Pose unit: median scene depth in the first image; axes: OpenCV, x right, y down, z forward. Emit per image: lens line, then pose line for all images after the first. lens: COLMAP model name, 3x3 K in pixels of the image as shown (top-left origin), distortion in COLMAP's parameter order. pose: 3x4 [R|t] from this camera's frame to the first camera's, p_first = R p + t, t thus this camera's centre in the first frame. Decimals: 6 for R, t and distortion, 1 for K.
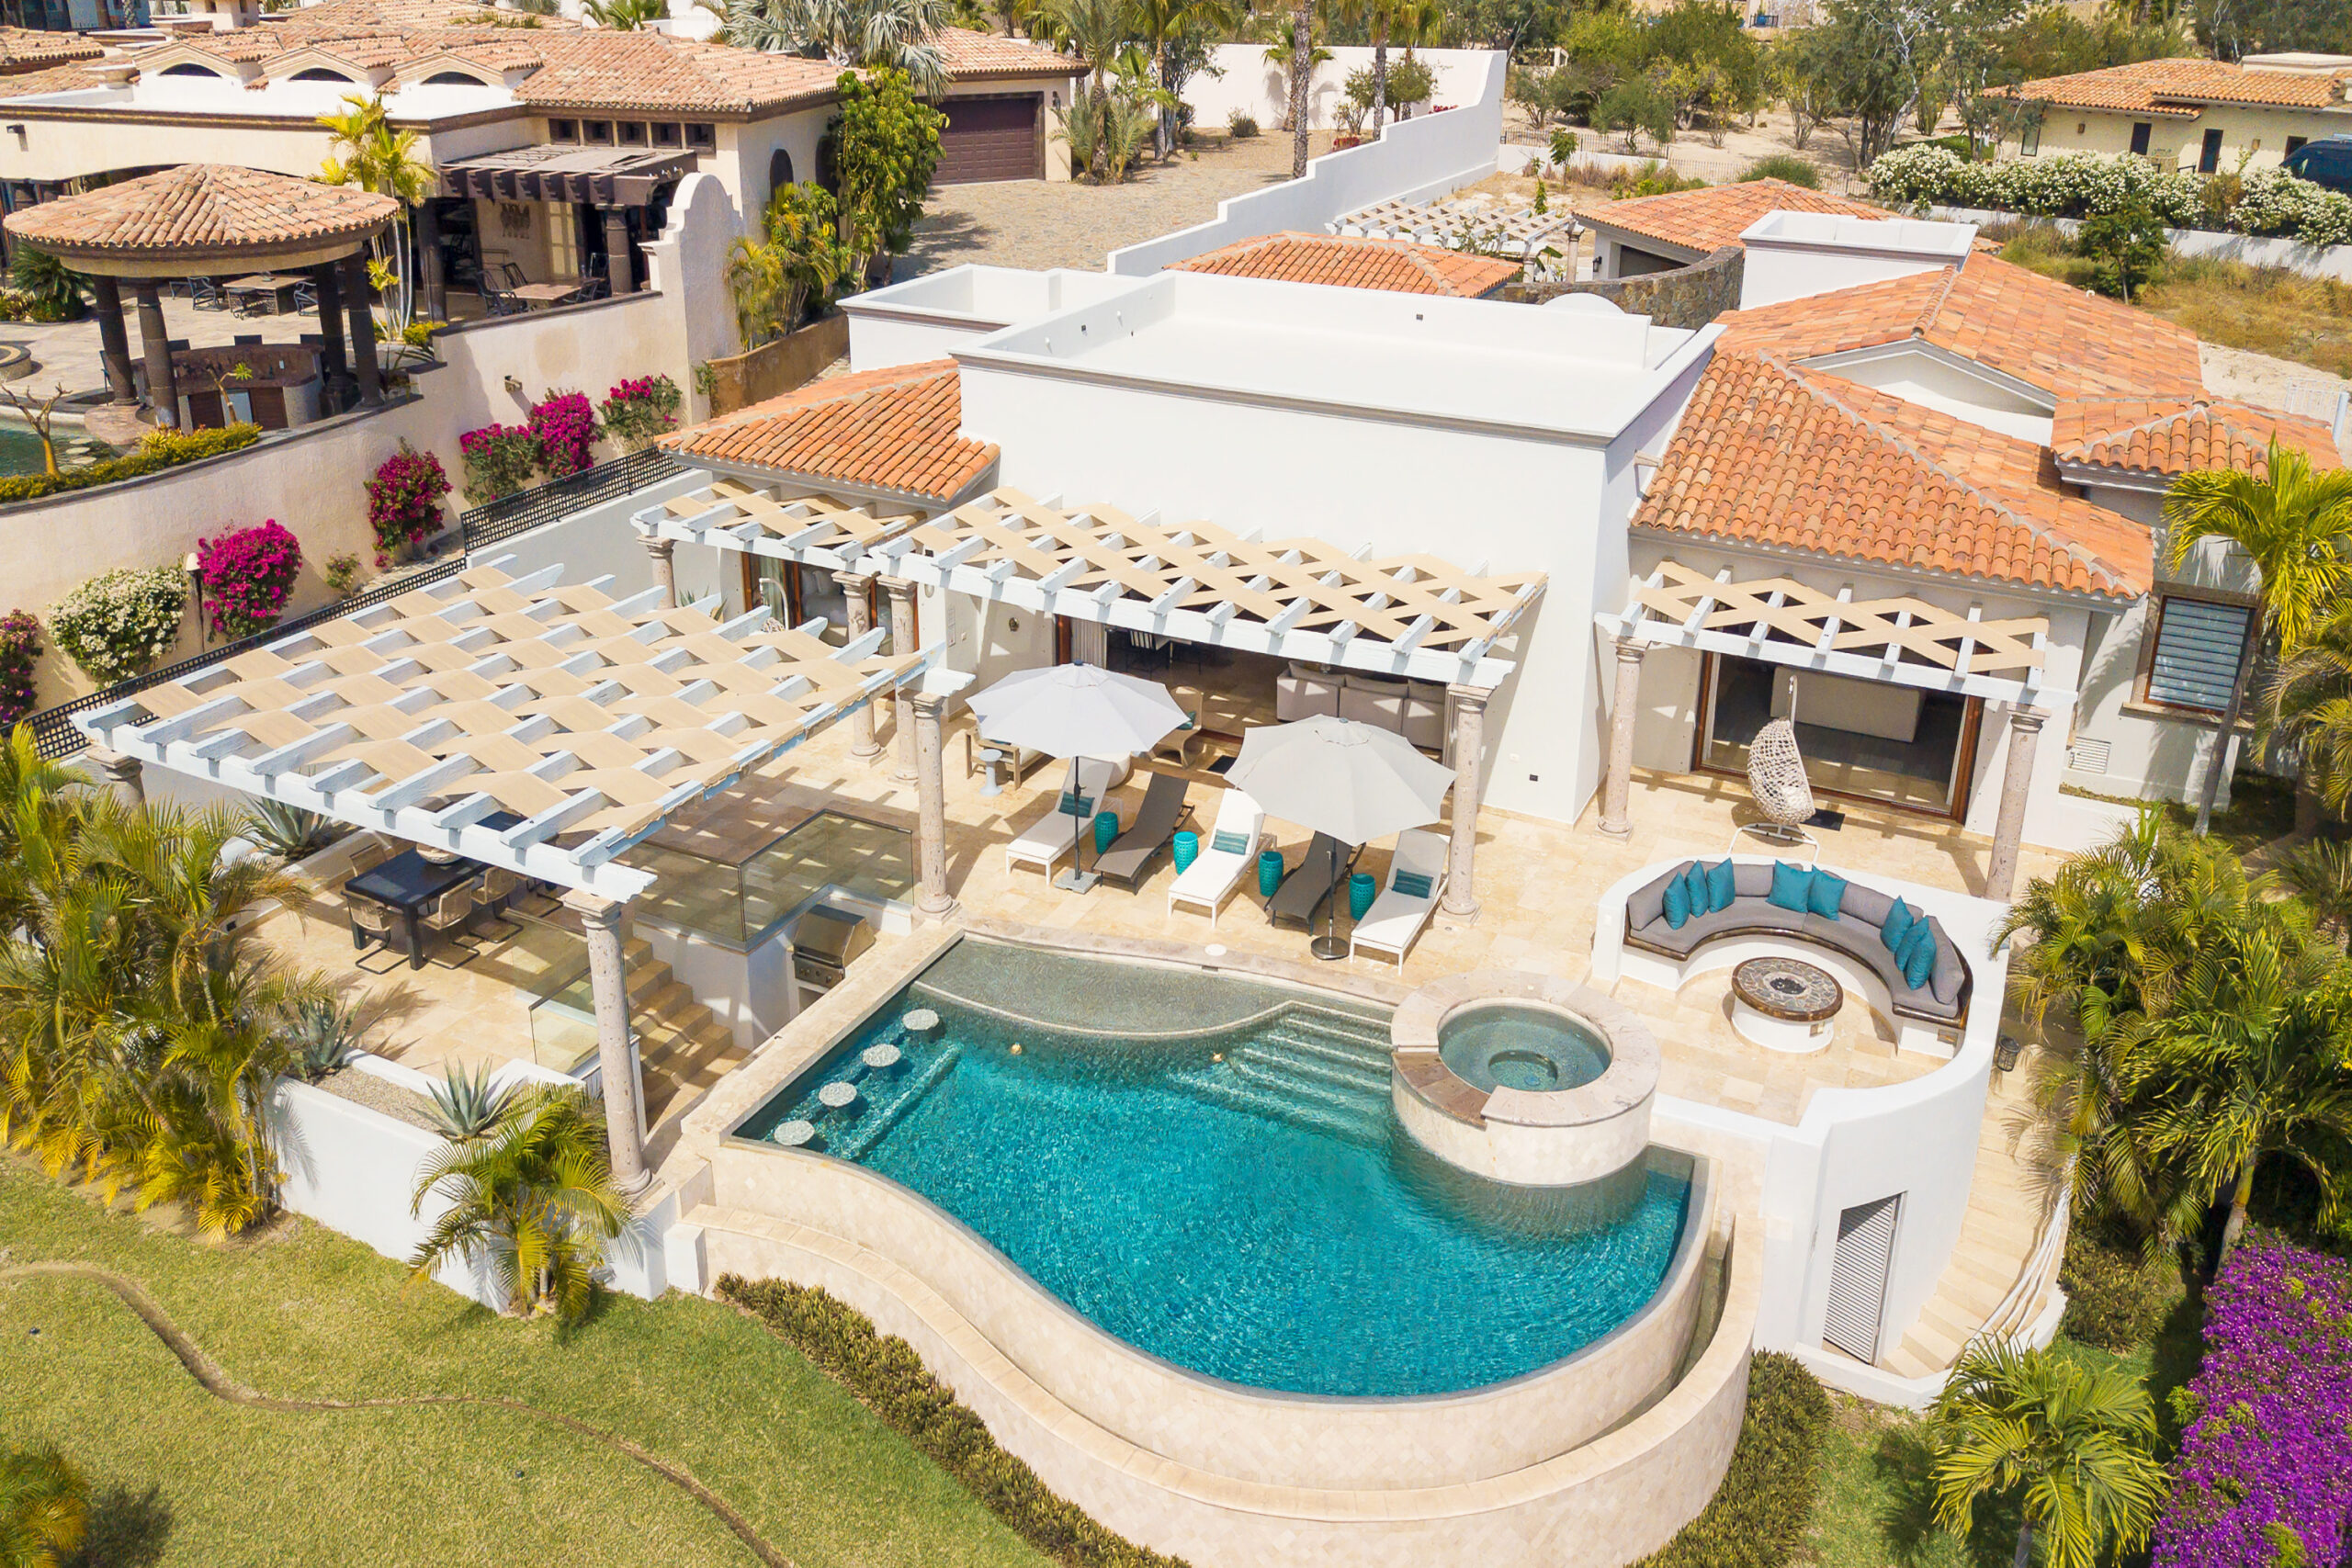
lens RADIAL K [[2122.9, 0, 1130.3], [0, 2122.9, 783.5], [0, 0, 1]] dist [0.011840, -0.012928]
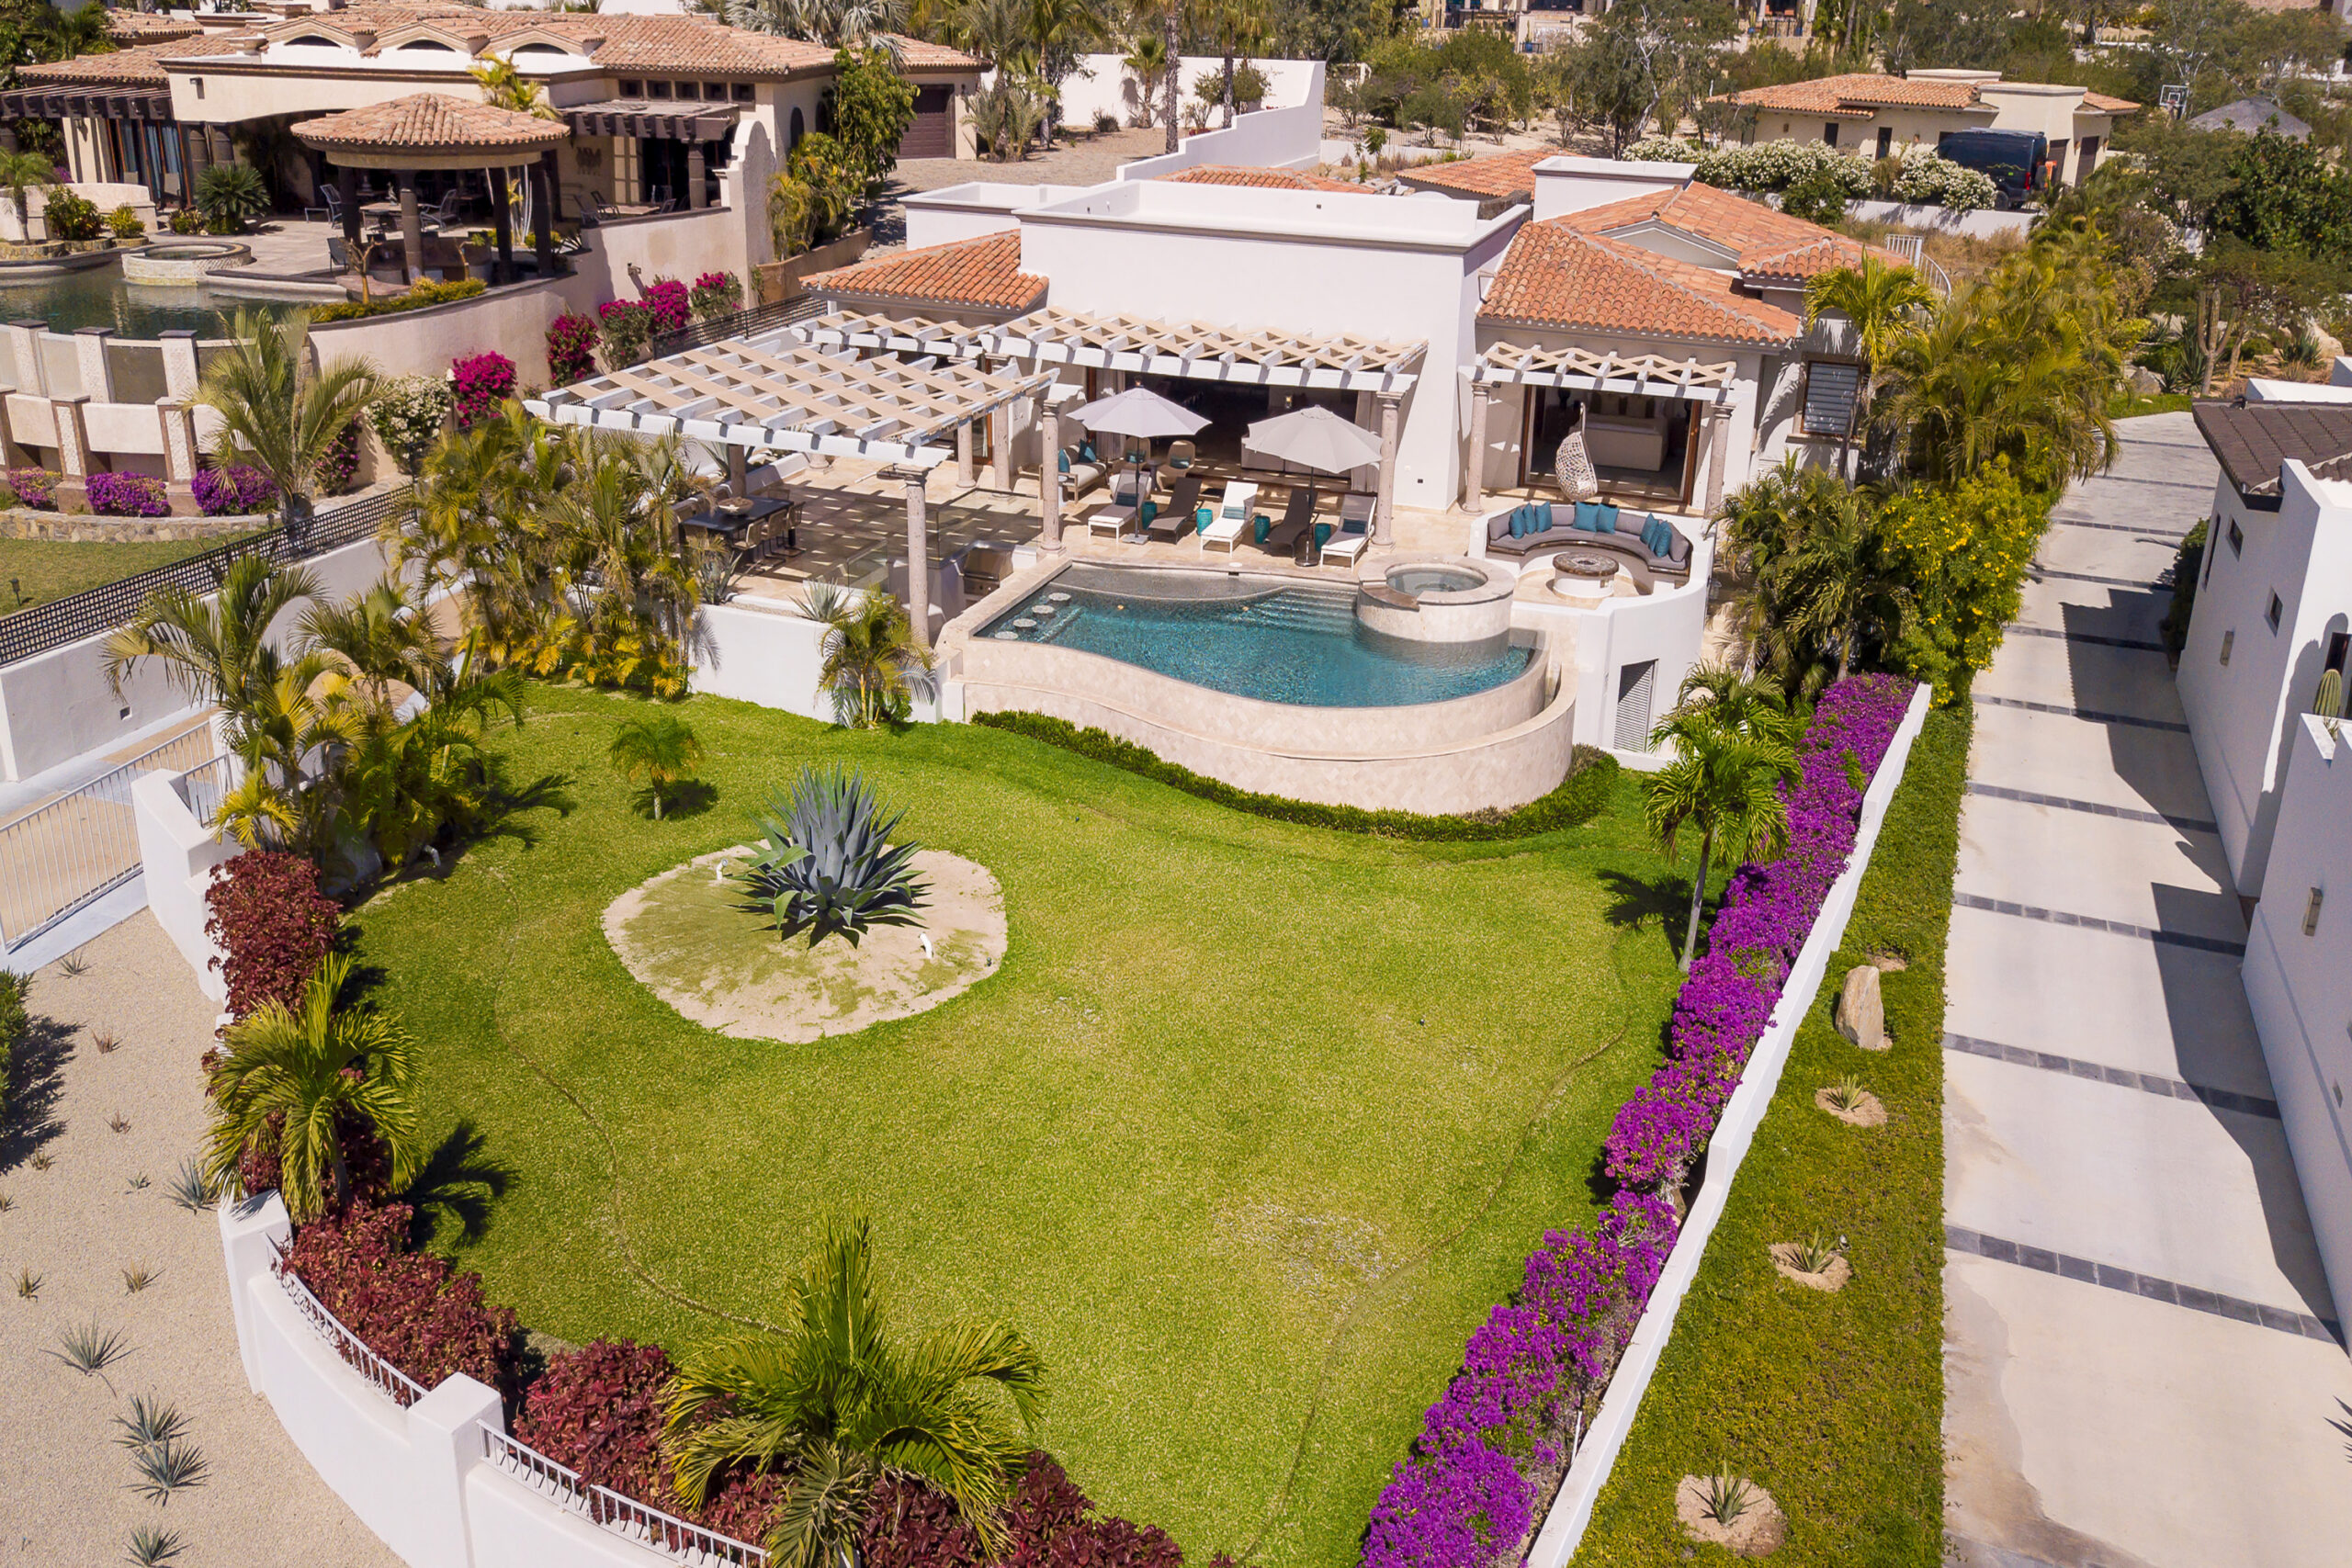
lens RADIAL K [[2055.9, 0, 1176.0], [0, 2055.9, 784.0], [0, 0, 1]] dist [0.003194, -0.007907]
pose [[0.993280, -0.026675, 0.112619, -0.101570], [0.027490, 0.999606, -0.005686, 0.140890], [-0.112423, 0.008744, 0.993622, -0.291592]]
